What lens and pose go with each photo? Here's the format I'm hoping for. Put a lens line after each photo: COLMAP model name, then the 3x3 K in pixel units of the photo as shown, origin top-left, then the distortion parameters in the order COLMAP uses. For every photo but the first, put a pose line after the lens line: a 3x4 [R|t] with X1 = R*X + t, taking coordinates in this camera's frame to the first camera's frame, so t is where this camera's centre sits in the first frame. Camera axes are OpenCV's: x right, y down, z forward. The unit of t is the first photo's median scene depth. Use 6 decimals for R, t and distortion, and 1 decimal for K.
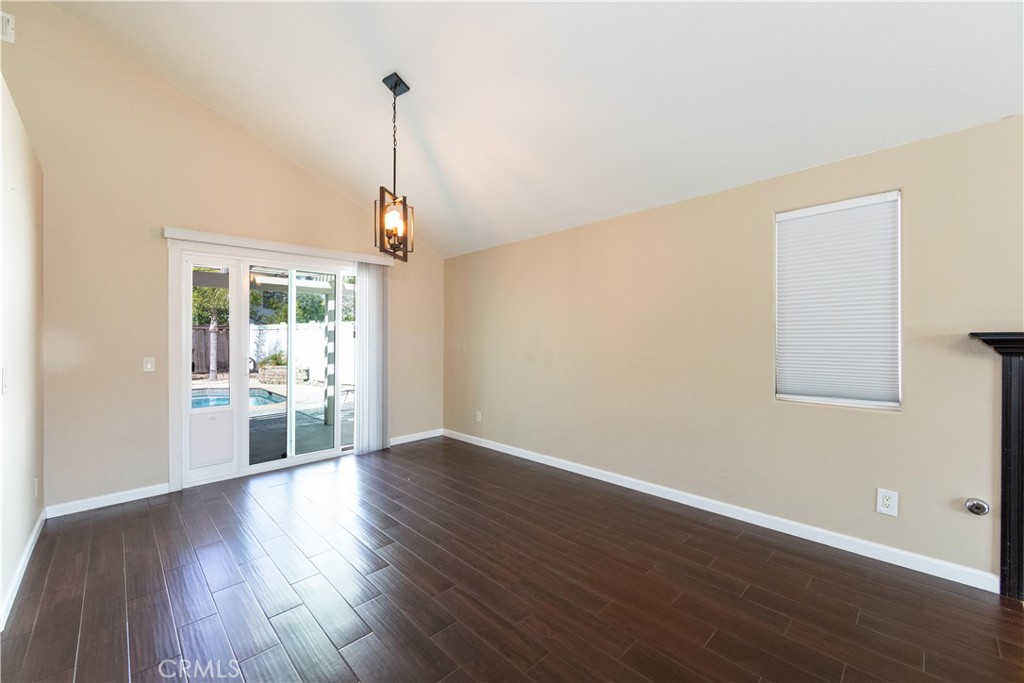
lens RADIAL K [[414.0, 0, 500.9], [0, 414.0, 346.9], [0, 0, 1]] dist [-0.007479, 0.000160]
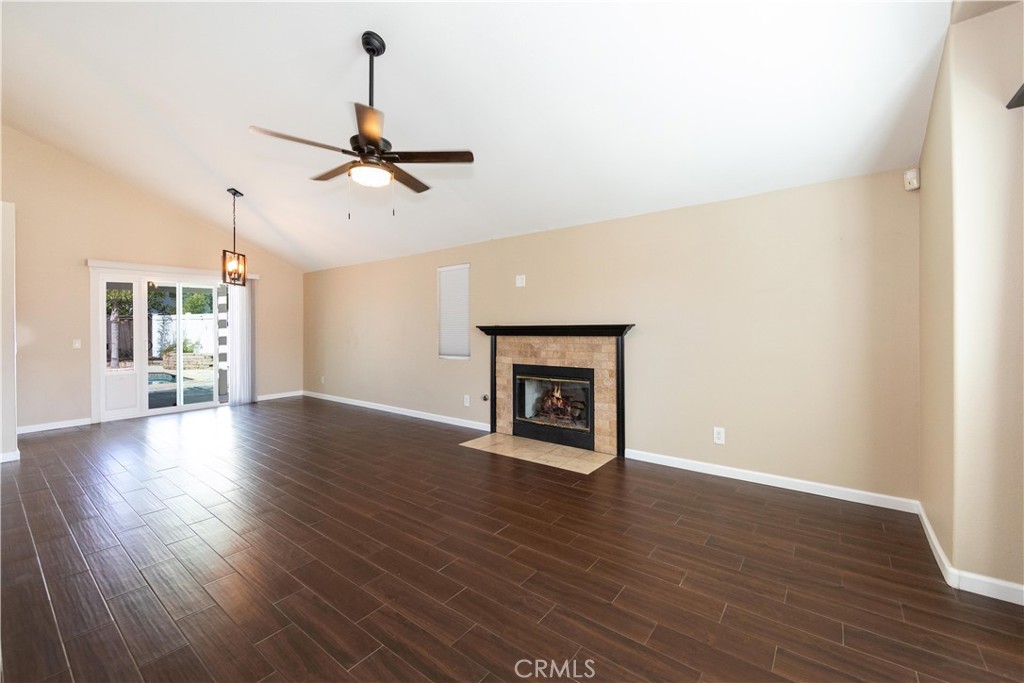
lens RADIAL K [[414.0, 0, 518.5], [0, 414.0, 336.9], [0, 0, 1]] dist [-0.007479, 0.000160]
pose [[0.984882, -0.003254, 0.173196, 0.442505], [0.003198, 0.999995, 0.000599, 0.014531], [-0.173197, -0.000036, 0.984887, -0.686931]]
